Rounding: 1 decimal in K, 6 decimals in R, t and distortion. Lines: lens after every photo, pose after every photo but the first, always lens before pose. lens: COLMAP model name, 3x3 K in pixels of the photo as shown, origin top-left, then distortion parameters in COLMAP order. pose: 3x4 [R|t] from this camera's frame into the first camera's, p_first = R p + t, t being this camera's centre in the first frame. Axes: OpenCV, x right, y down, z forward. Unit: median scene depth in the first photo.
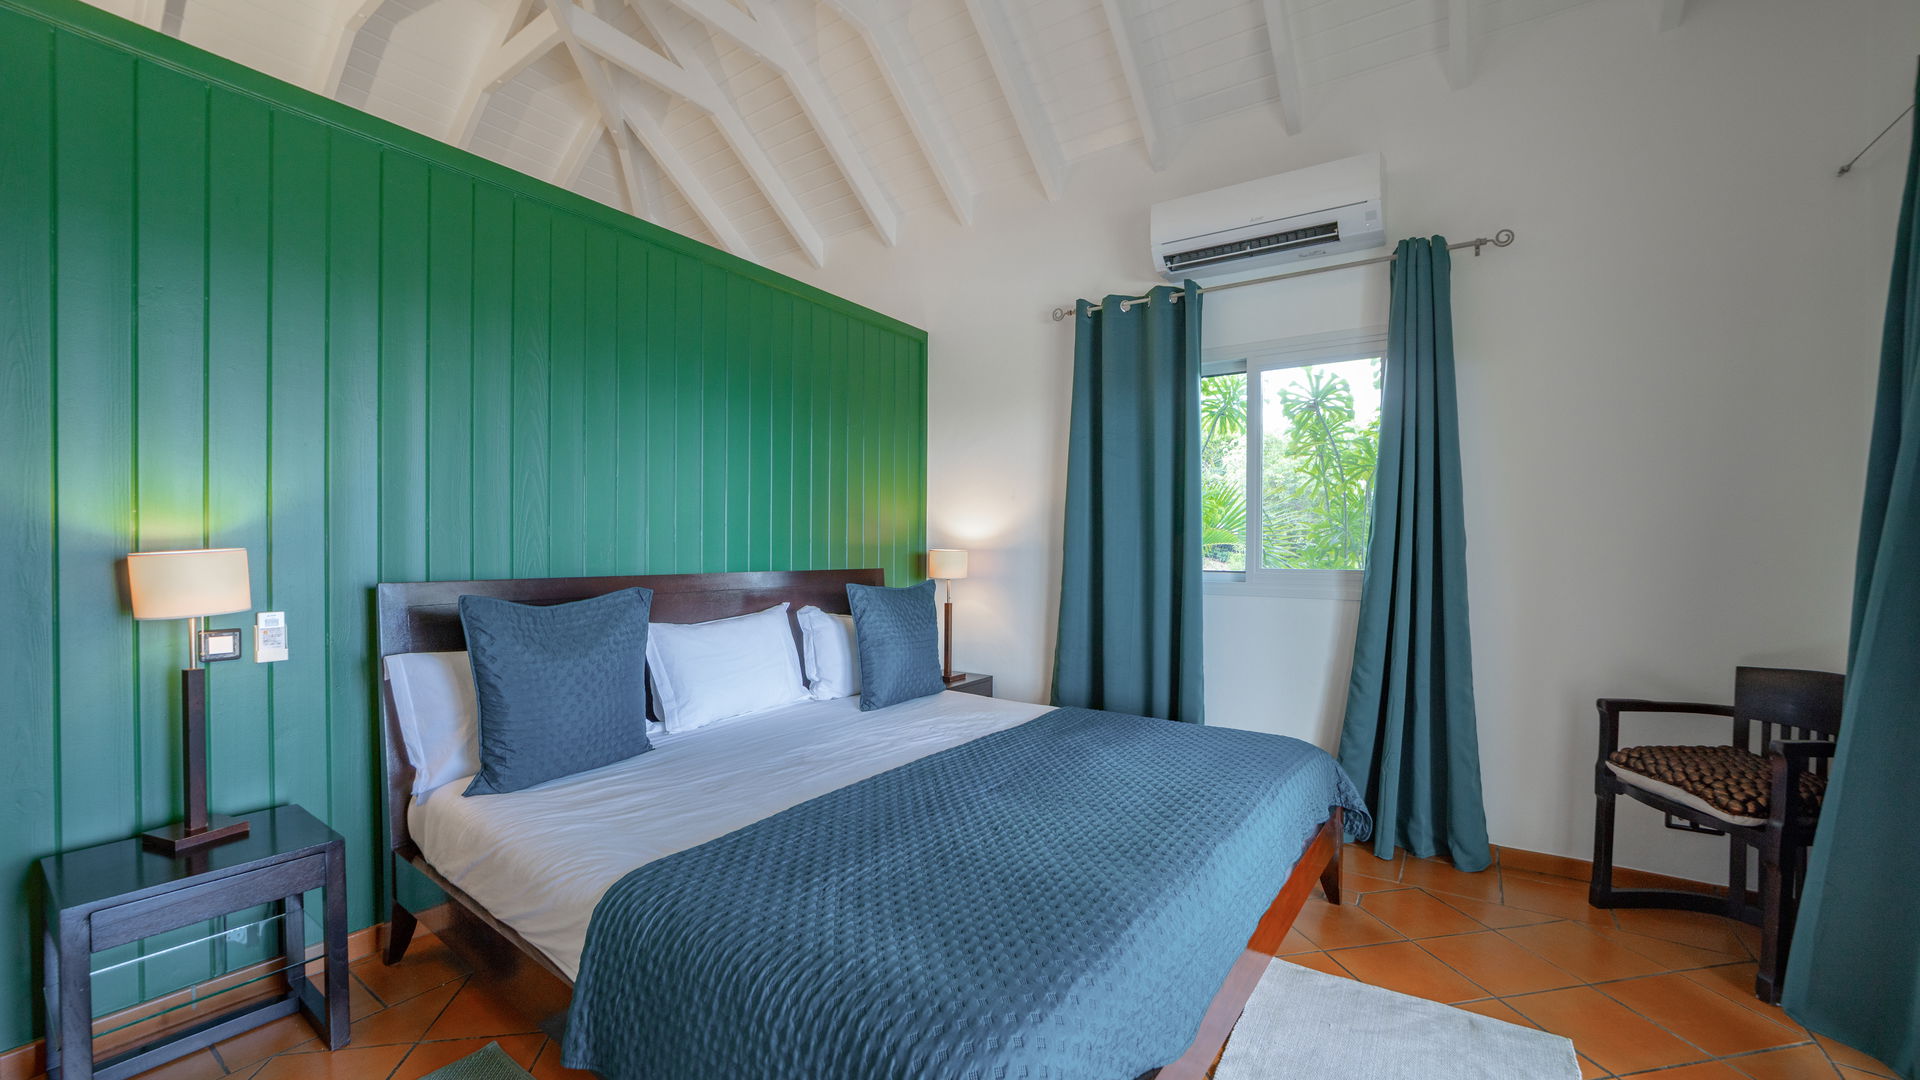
lens RADIAL K [[764.8, 0, 959.4], [0, 764.8, 551.6], [0, 0, 1]] dist [-0.026319, 0.000406]
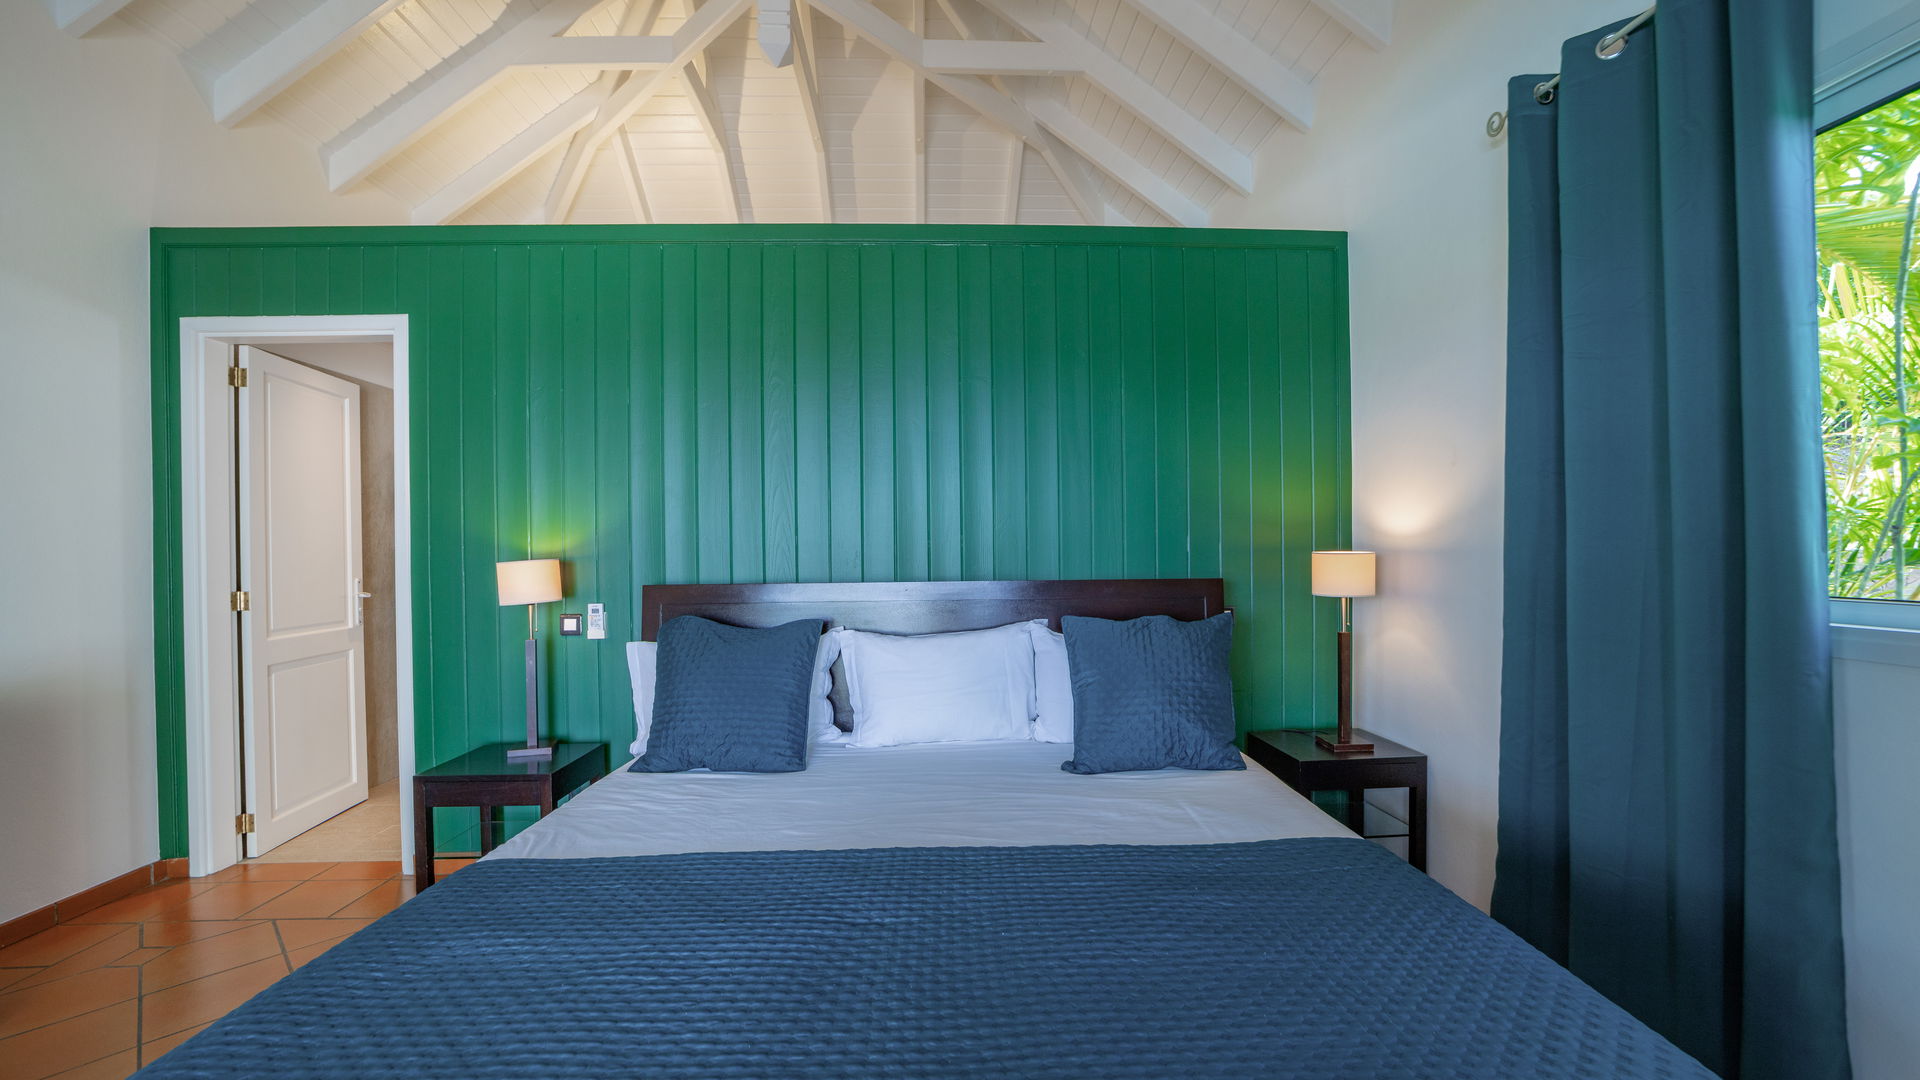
lens RADIAL K [[764.8, 0, 959.4], [0, 764.8, 551.6], [0, 0, 1]] dist [-0.026319, 0.000406]
pose [[0.596005, -0.012065, -0.802890, 0.407403], [0.008740, 0.999925, -0.008538, 0.001245], [0.802933, -0.001928, 0.596066, 0.450424]]
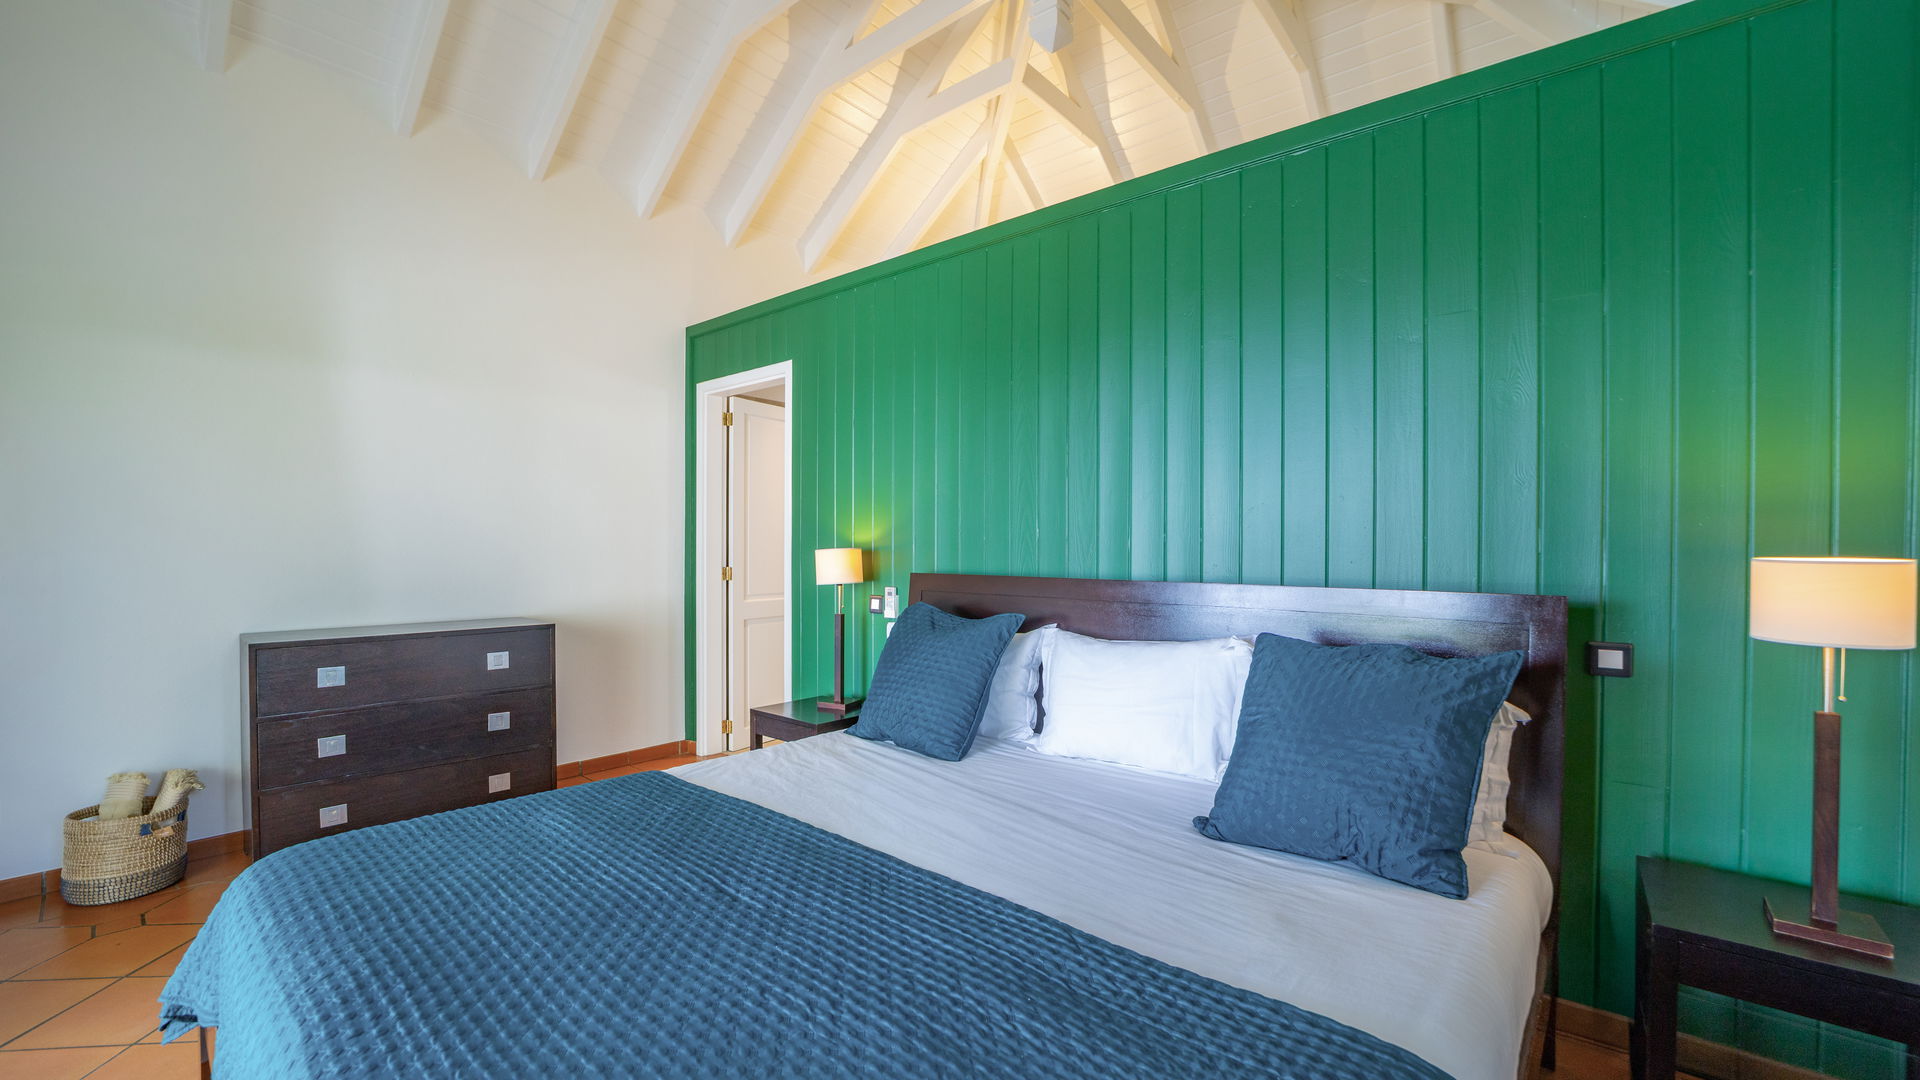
lens RADIAL K [[762.9, 0, 950.4], [0, 762.9, 565.3], [0, 0, 1]] dist [-0.029283, 0.000047]
pose [[-0.099794, 0.013583, -0.994915, 0.458887], [-0.016968, 0.999738, 0.015351, 0.003440], [0.994863, 0.018413, -0.099537, 0.834424]]
